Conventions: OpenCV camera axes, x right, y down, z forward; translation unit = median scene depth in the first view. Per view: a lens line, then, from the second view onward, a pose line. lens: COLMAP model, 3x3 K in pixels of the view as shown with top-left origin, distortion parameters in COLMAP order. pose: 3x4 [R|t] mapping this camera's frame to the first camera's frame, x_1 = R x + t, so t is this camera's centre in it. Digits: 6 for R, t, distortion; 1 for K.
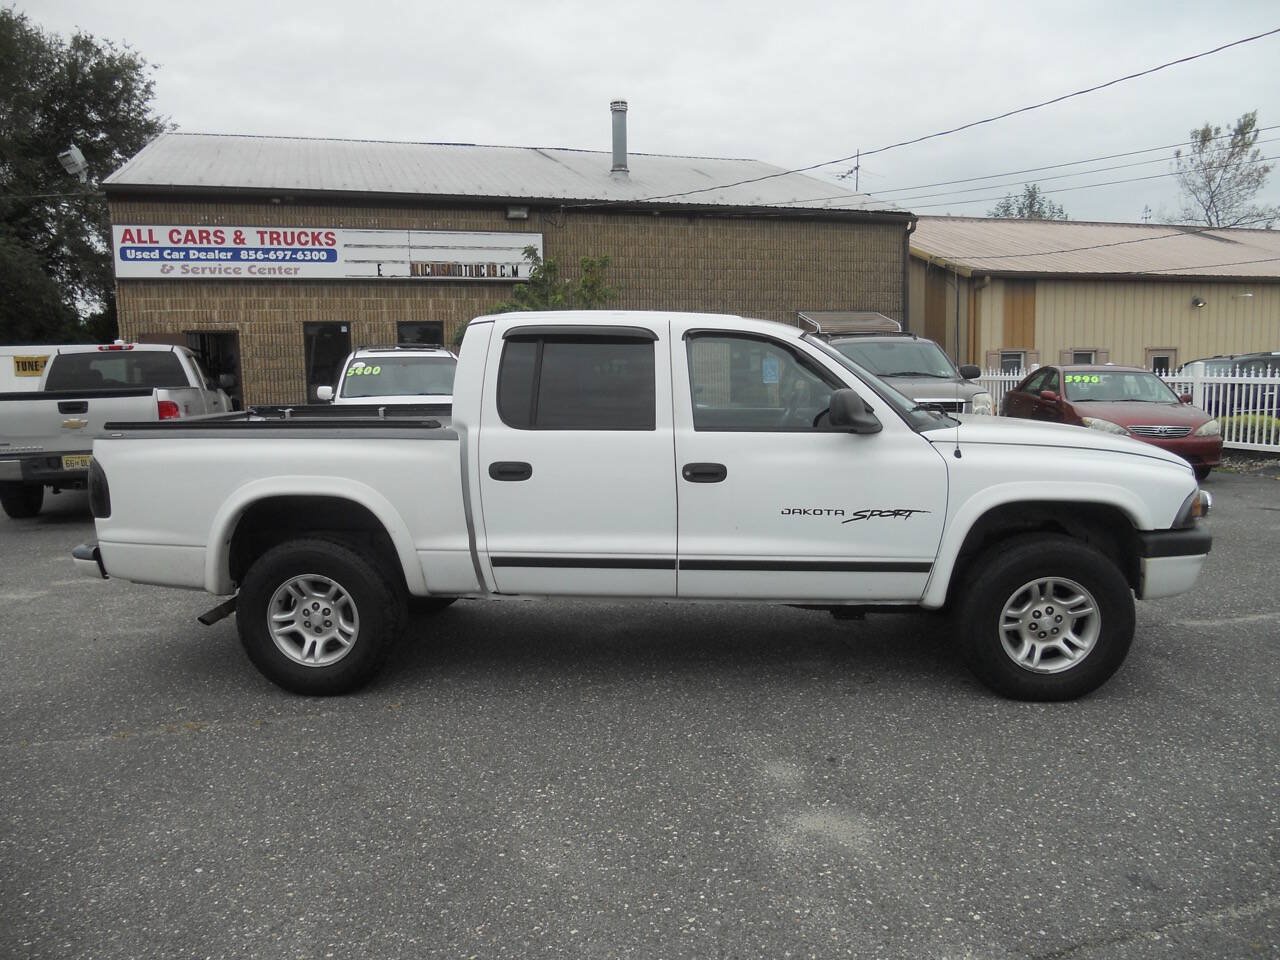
lens RADIAL K [[974.2, 0, 639.3], [0, 974.2, 493.5], [0, 0, 1]] dist [-0.036588, -0.005169]
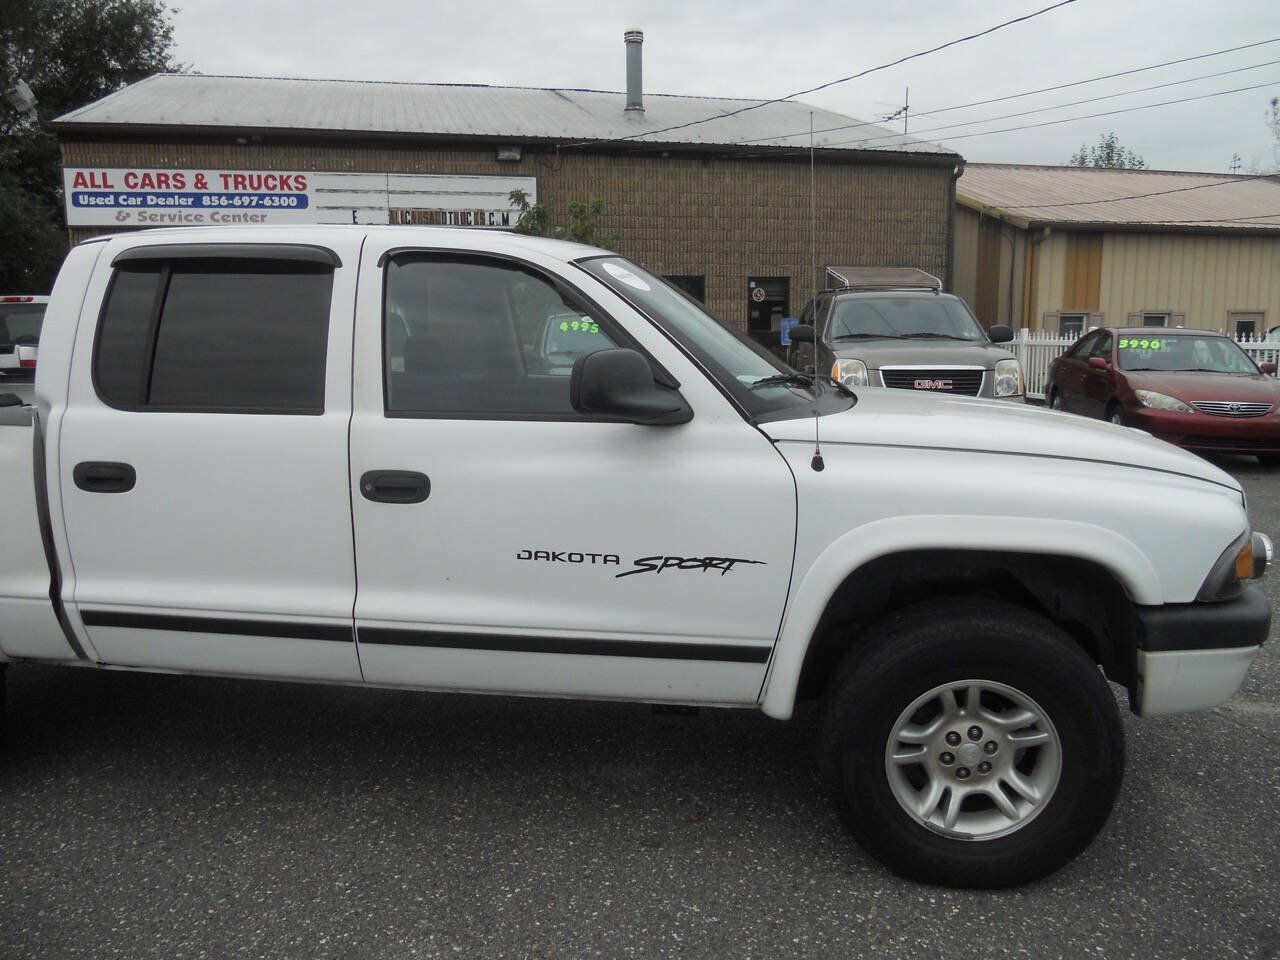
lens RADIAL K [[982.8, 0, 640.0], [0, 982.8, 480.0], [0, 0, 1]] dist [-0.046996, 0.010769]
pose [[0.997653, 0.017826, -0.066107, 0.068686], [-0.016285, 0.999585, 0.023778, -0.011200], [0.066504, -0.022646, 0.997529, 0.107225]]
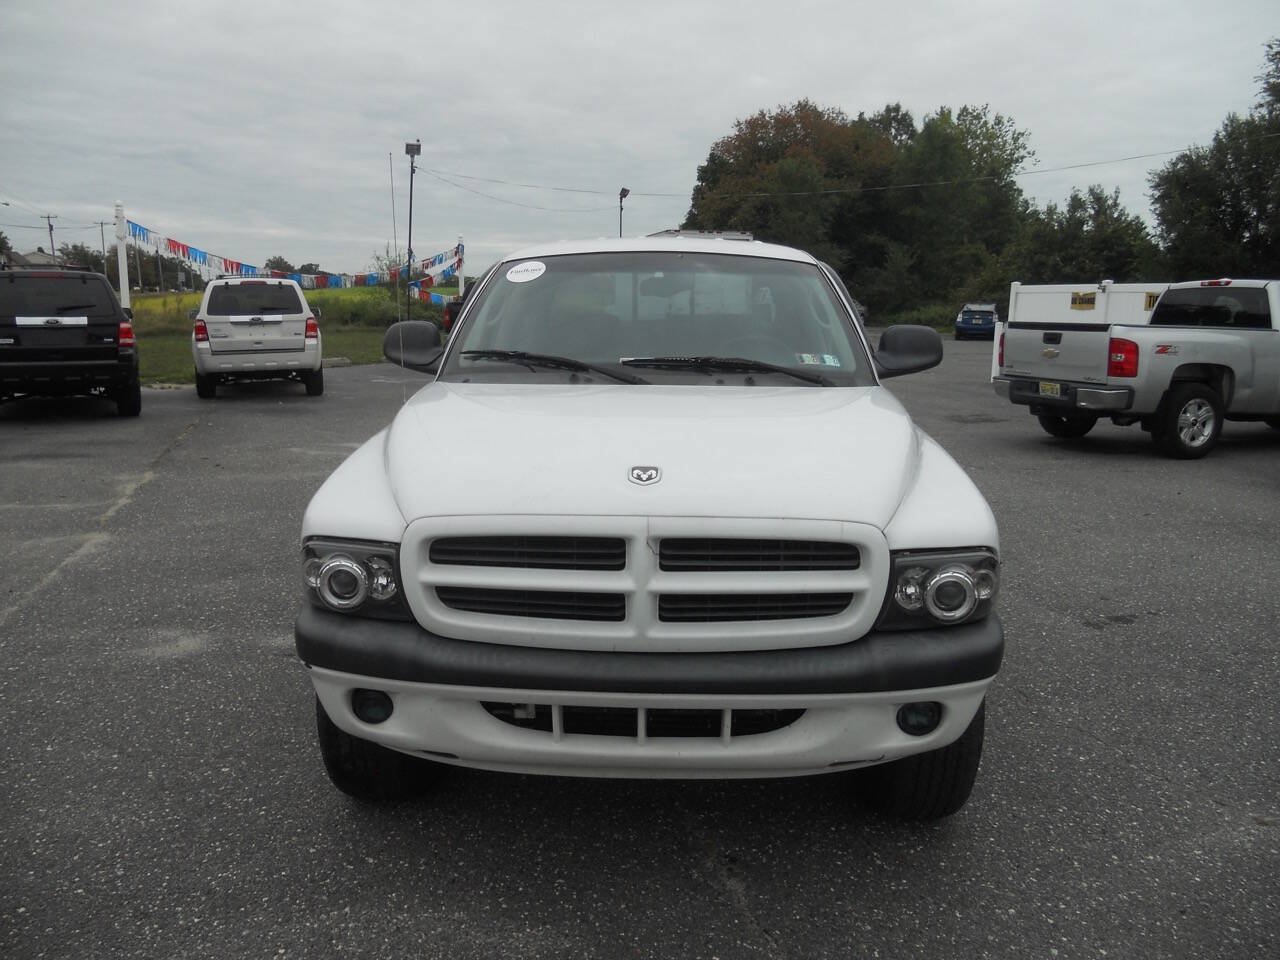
lens RADIAL K [[982.8, 0, 640.0], [0, 982.8, 480.0], [0, 0, 1]] dist [-0.046996, 0.010769]
pose [[0.019139, 0.193902, -0.980834, 0.289270], [-0.146324, 0.970994, 0.189102, -0.043087], [0.989052, 0.139900, 0.046956, 0.300924]]
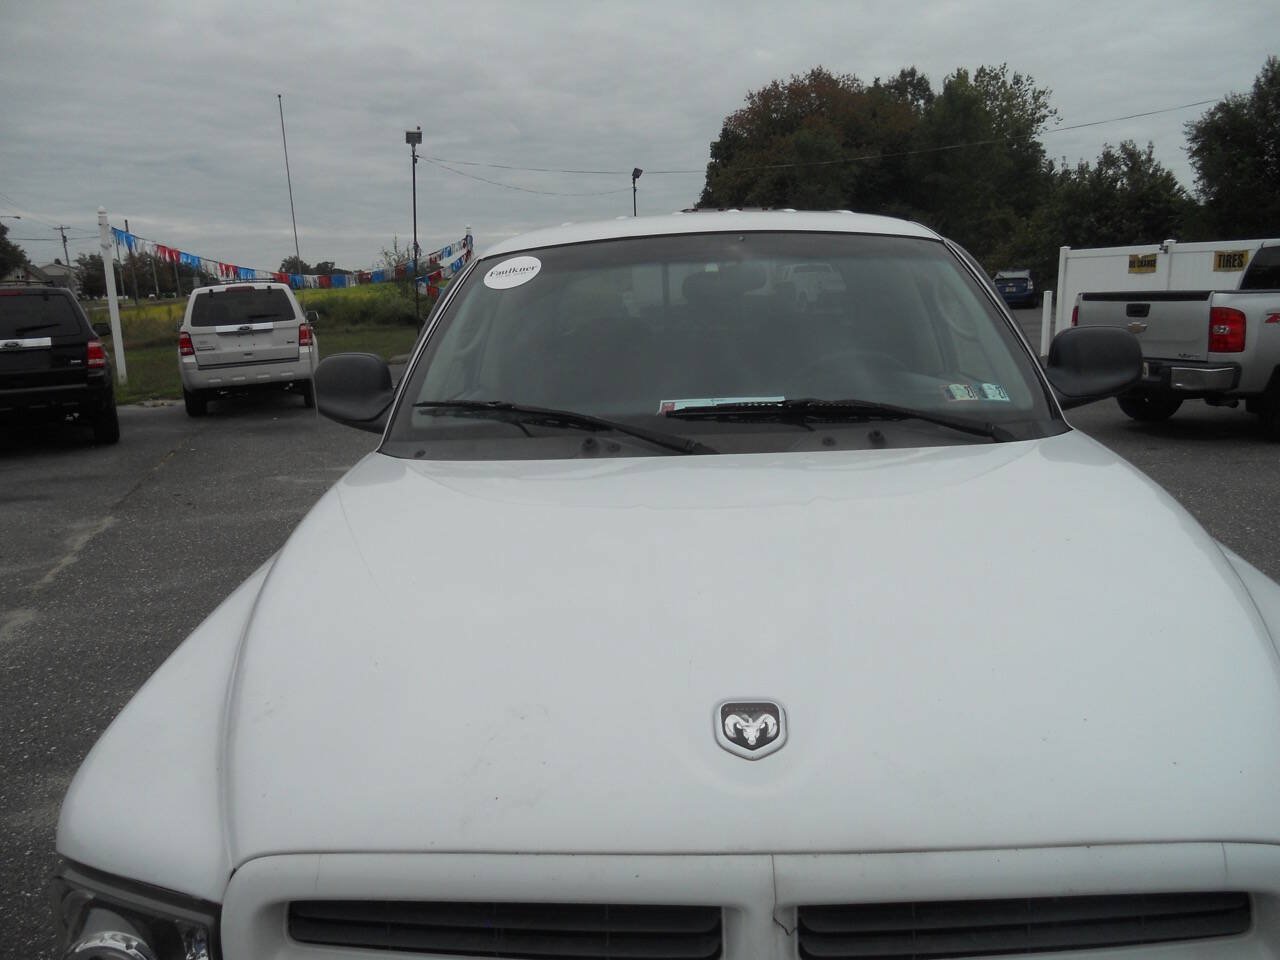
lens RADIAL K [[978.8, 0, 640.0], [0, 978.8, 480.0], [0, 0, 1]] dist [-0.035827, -0.008803]
pose [[0.003779, 0.210900, -0.977500, 0.210932], [-0.098523, 0.972830, 0.209511, -0.045559], [0.995128, 0.095515, 0.024455, 0.297833]]
